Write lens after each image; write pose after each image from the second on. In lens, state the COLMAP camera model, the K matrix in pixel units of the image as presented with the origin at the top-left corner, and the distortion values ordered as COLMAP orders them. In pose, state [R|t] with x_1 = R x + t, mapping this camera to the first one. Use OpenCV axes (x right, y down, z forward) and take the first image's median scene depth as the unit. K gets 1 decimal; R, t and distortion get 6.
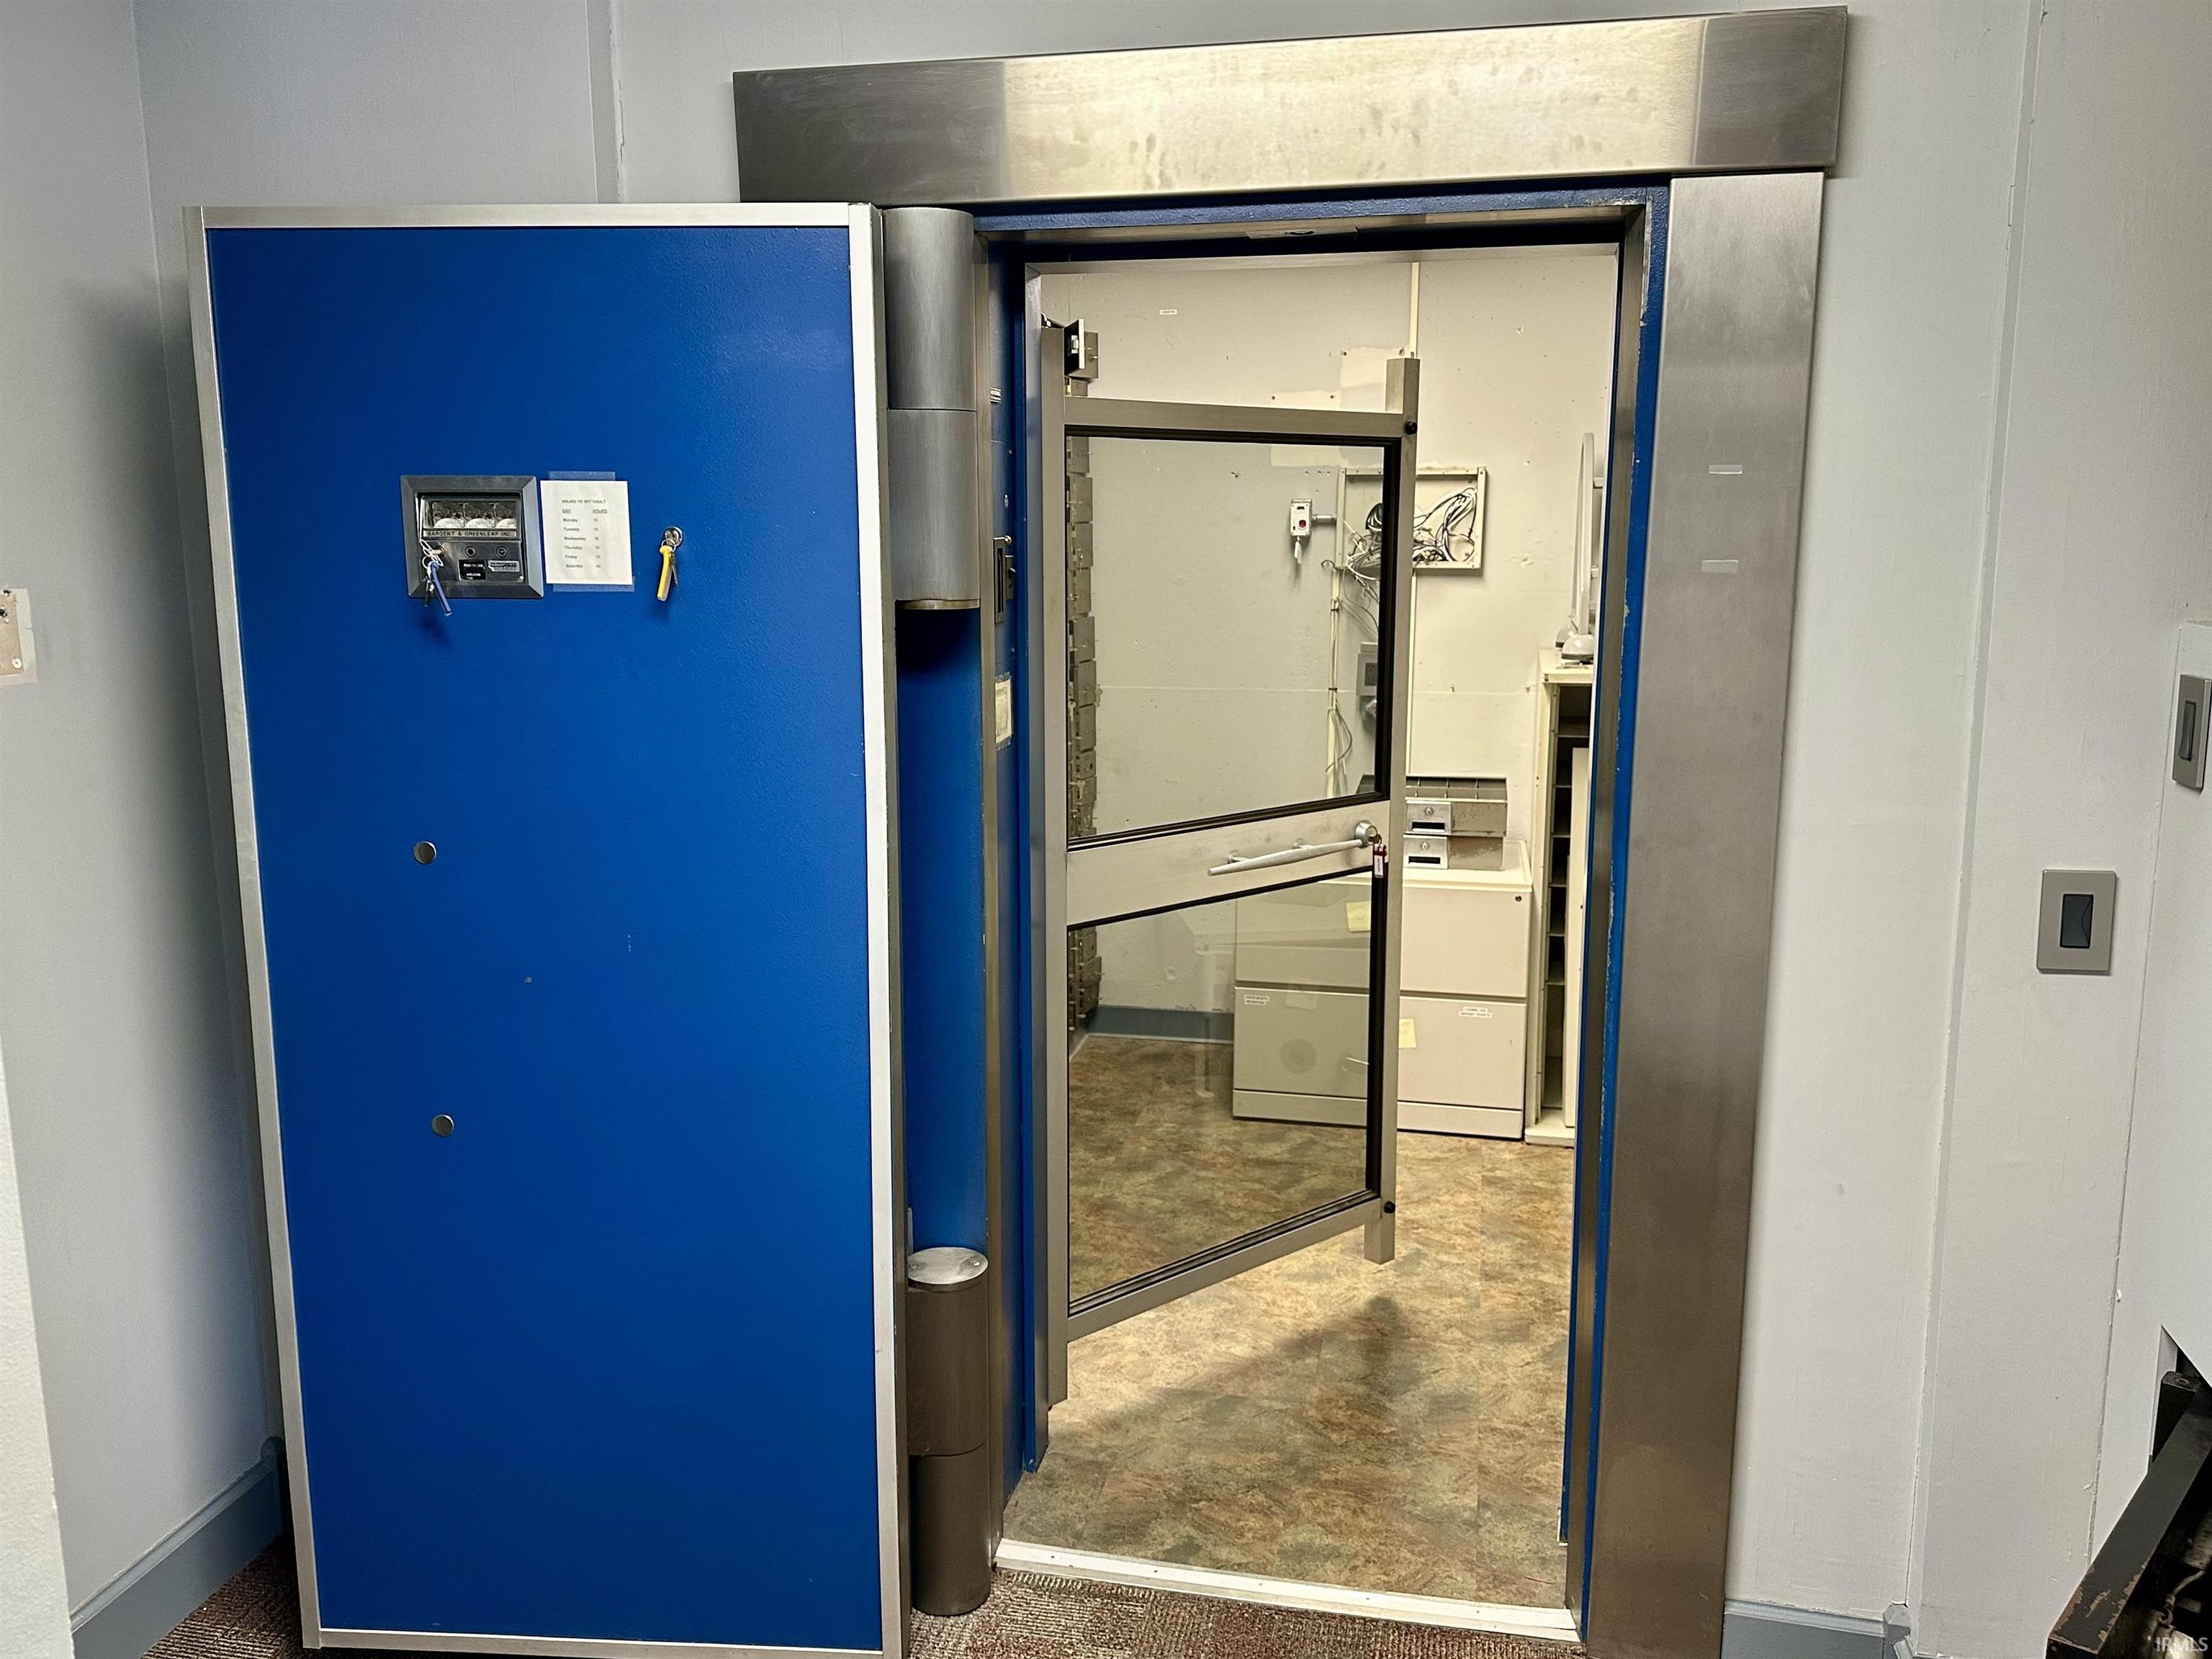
lens RADIAL K [[1847.3, 0, 1108.7], [0, 1847.3, 834.2], [0, 0, 1]] dist [-0.027964, -0.020938]
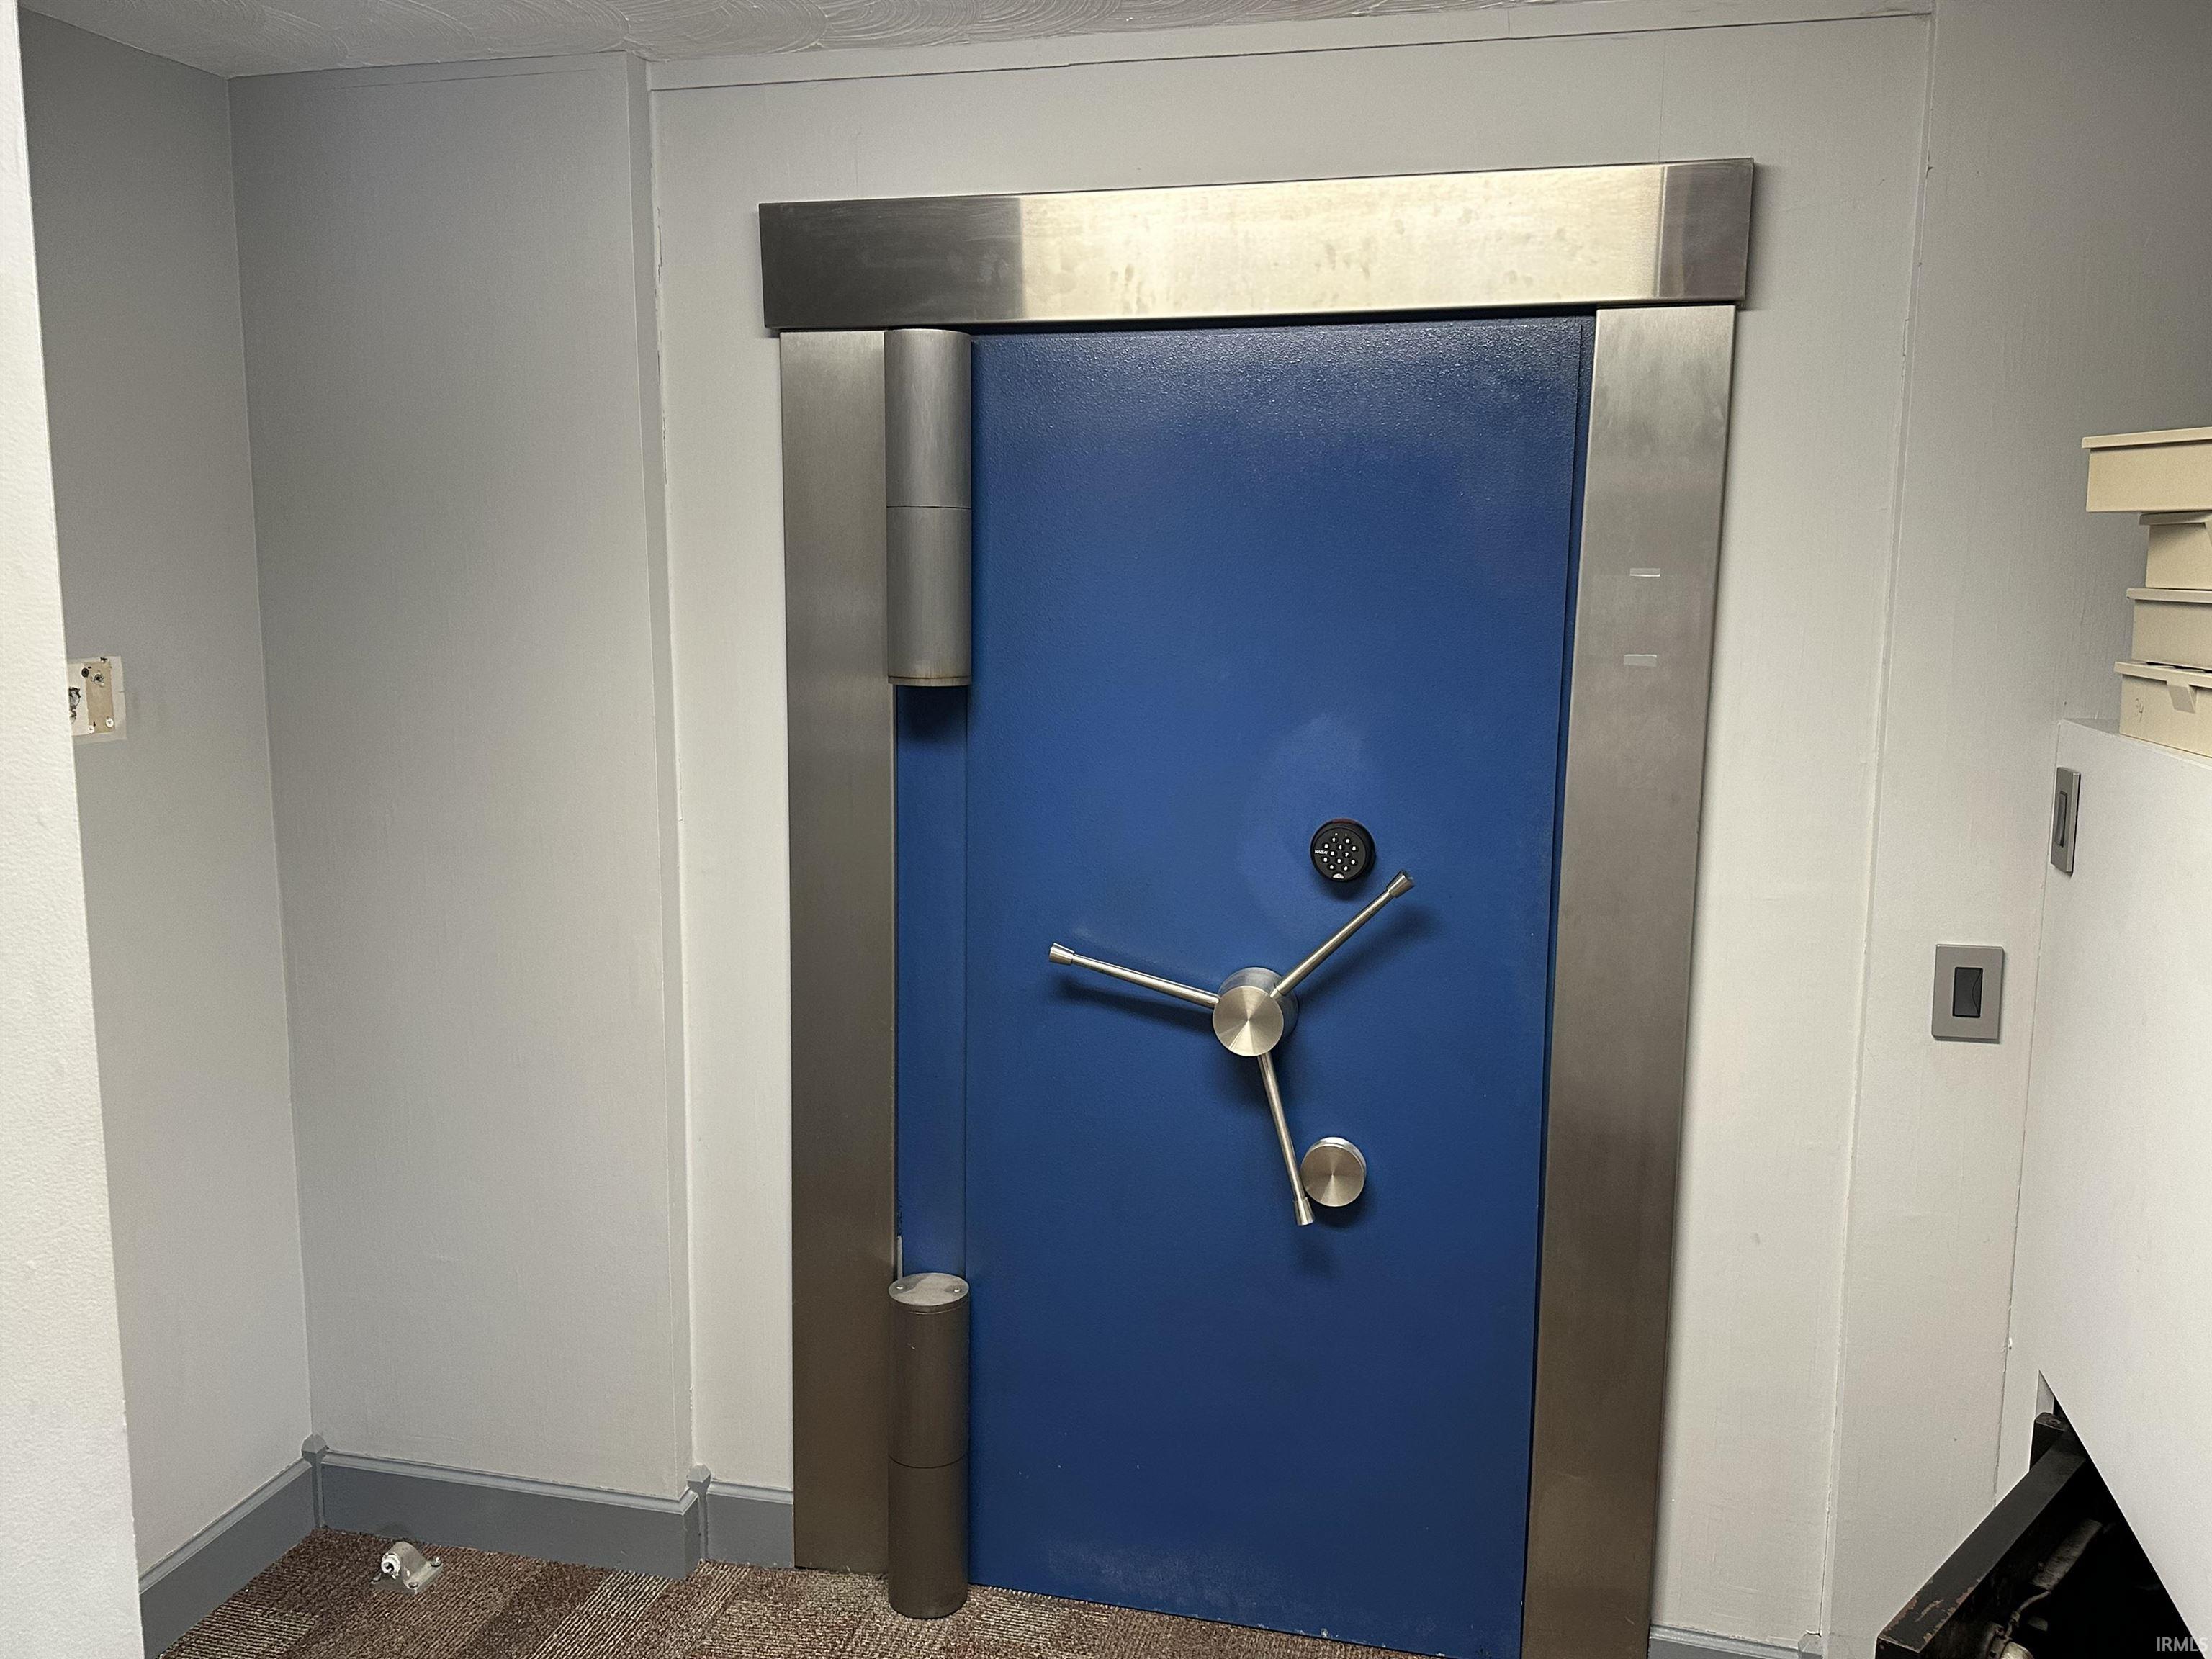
lens RADIAL K [[1847.3, 0, 1100.8], [0, 1847.3, 828.3], [0, 0, 1]] dist [-0.027964, -0.020938]
pose [[0.999164, 0.017668, -0.036878, 0.054432], [-0.018954, 0.999214, -0.034811, -0.001843], [0.036234, 0.035481, 0.998713, -0.102229]]
